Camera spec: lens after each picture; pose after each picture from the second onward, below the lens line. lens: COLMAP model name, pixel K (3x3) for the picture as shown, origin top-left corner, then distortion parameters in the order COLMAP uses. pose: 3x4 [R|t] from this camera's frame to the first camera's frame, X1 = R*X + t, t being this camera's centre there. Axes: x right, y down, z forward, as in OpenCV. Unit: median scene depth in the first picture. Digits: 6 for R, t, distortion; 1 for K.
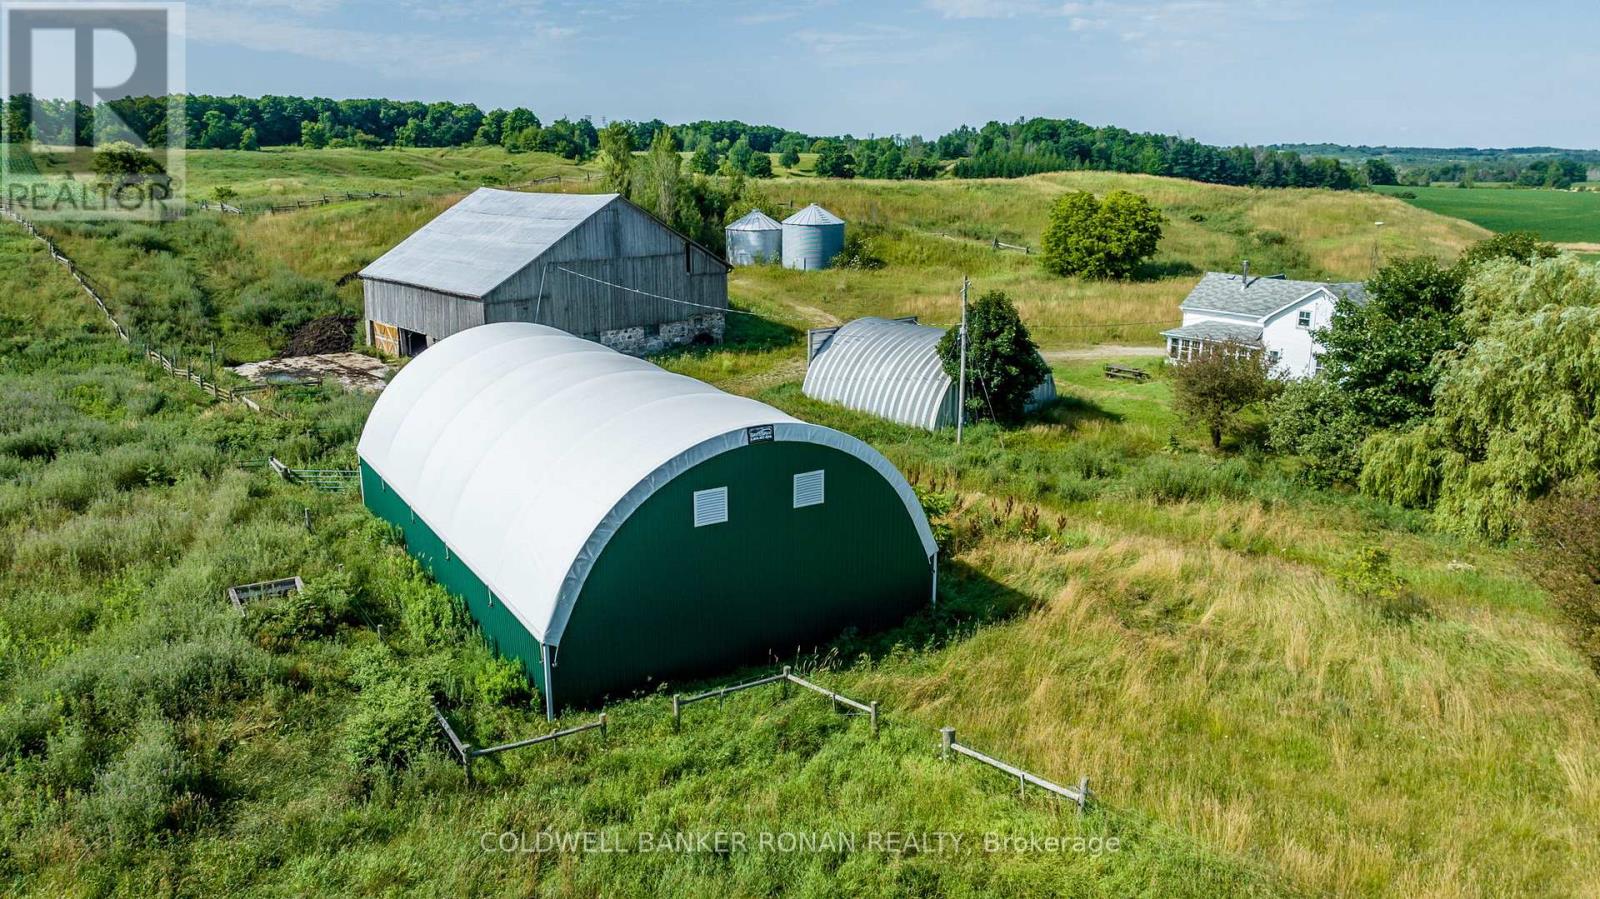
lens RADIAL K [[1125.3, 0, 805.5], [0, 1125.3, 451.9], [0, 0, 1]] dist [-0.032386, 0.030199]
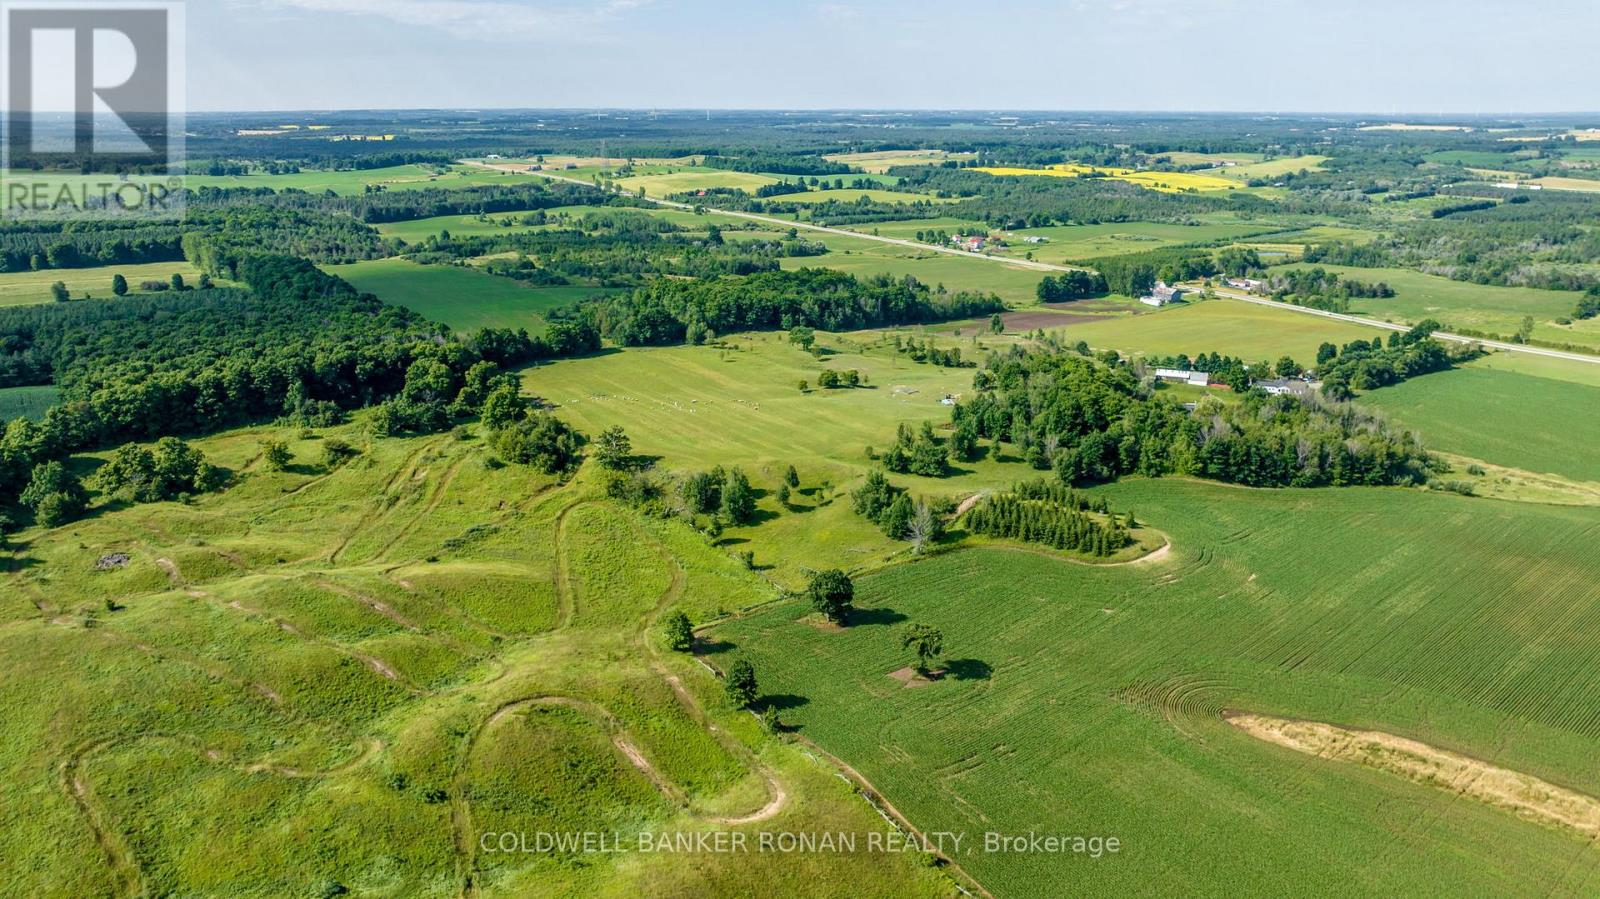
lens RADIAL K [[1130.6, 0, 806.4], [0, 1130.6, 446.8], [0, 0, 1]] dist [-0.049475, 0.062200]
pose [[0.999731, 0.006120, -0.022386, 0.109732], [-0.004671, 0.997926, 0.064200, -1.837911], [0.022733, -0.064079, 0.997686, 0.413453]]
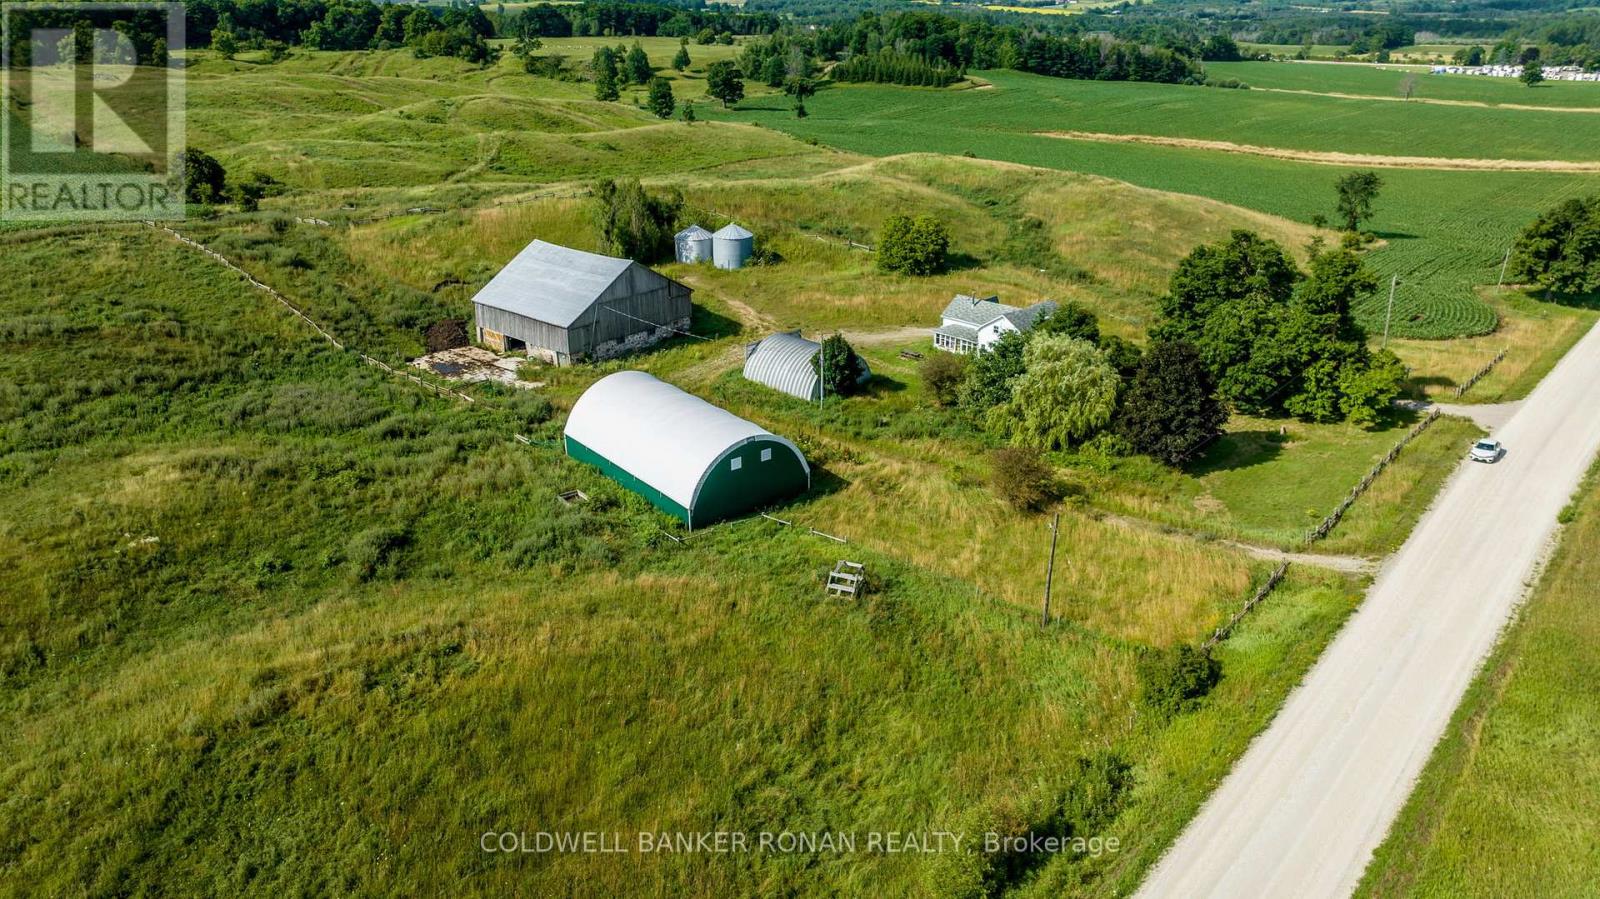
lens RADIAL K [[1130.6, 0, 806.4], [0, 1130.6, 446.8], [0, 0, 1]] dist [-0.049475, 0.062200]
pose [[0.994697, -0.043016, 0.093419, -0.059811], [0.030987, 0.991470, 0.126598, -0.128294], [-0.098068, -0.123032, 0.987545, -0.699501]]
